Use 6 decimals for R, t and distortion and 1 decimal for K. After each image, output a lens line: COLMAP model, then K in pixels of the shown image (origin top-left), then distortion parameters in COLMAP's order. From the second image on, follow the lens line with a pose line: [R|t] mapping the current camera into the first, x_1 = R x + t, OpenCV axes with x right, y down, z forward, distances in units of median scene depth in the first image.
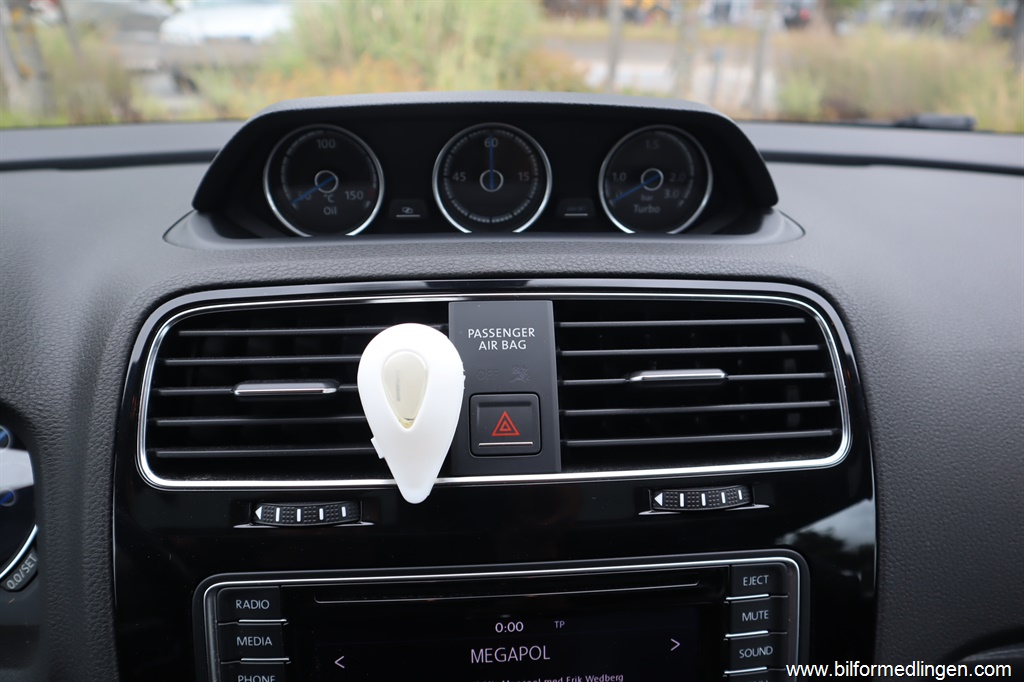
lens RADIAL K [[741.6, 0, 512.0], [0, 741.6, 341.0], [0, 0, 1]] dist [-0.080632, 0.000315]
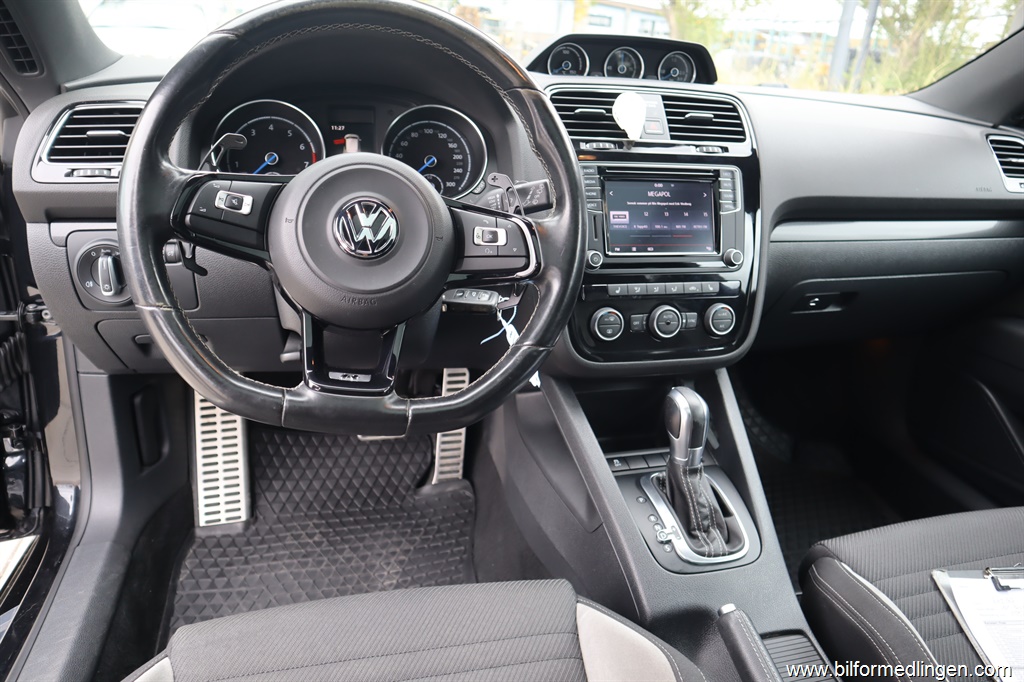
lens RADIAL K [[741.6, 0, 512.0], [0, 741.6, 341.0], [0, 0, 1]] dist [-0.080632, 0.000315]
pose [[0.983217, -0.020052, 0.181333, -1.270759], [0.029087, 0.998457, -0.047305, 1.229504], [-0.180105, 0.051786, 0.982283, -2.107664]]
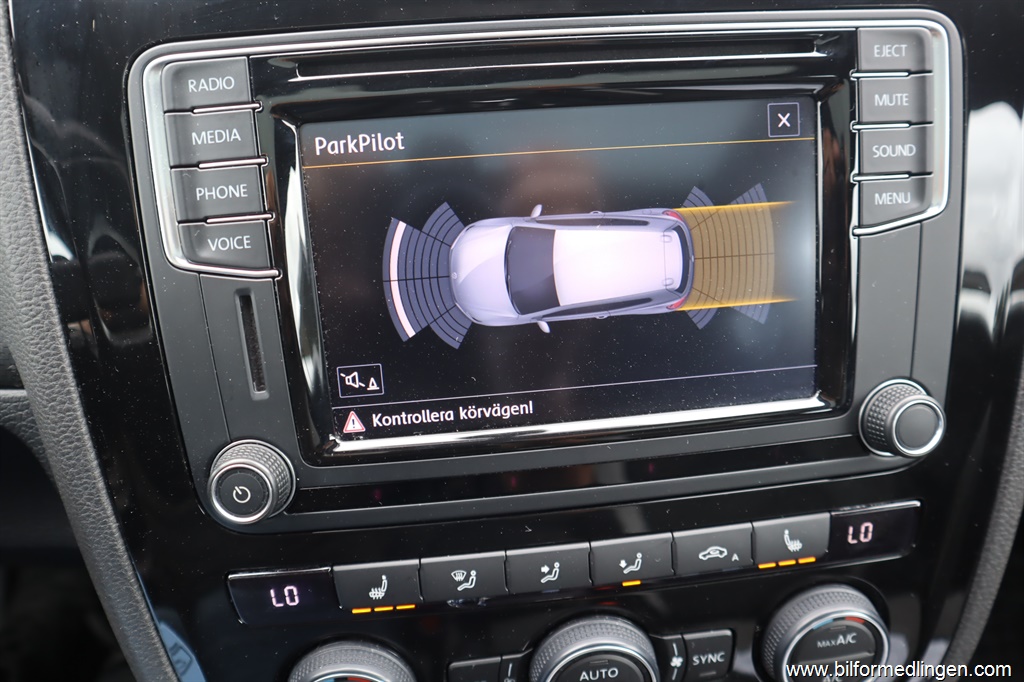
lens RADIAL K [[741.6, 0, 512.0], [0, 741.6, 341.0], [0, 0, 1]] dist [-0.080632, 0.000315]
pose [[0.999004, -0.044458, -0.003925, -0.062503], [0.044616, 0.992544, 0.113428, 0.523108], [-0.001147, -0.113490, 0.993538, 0.239844]]
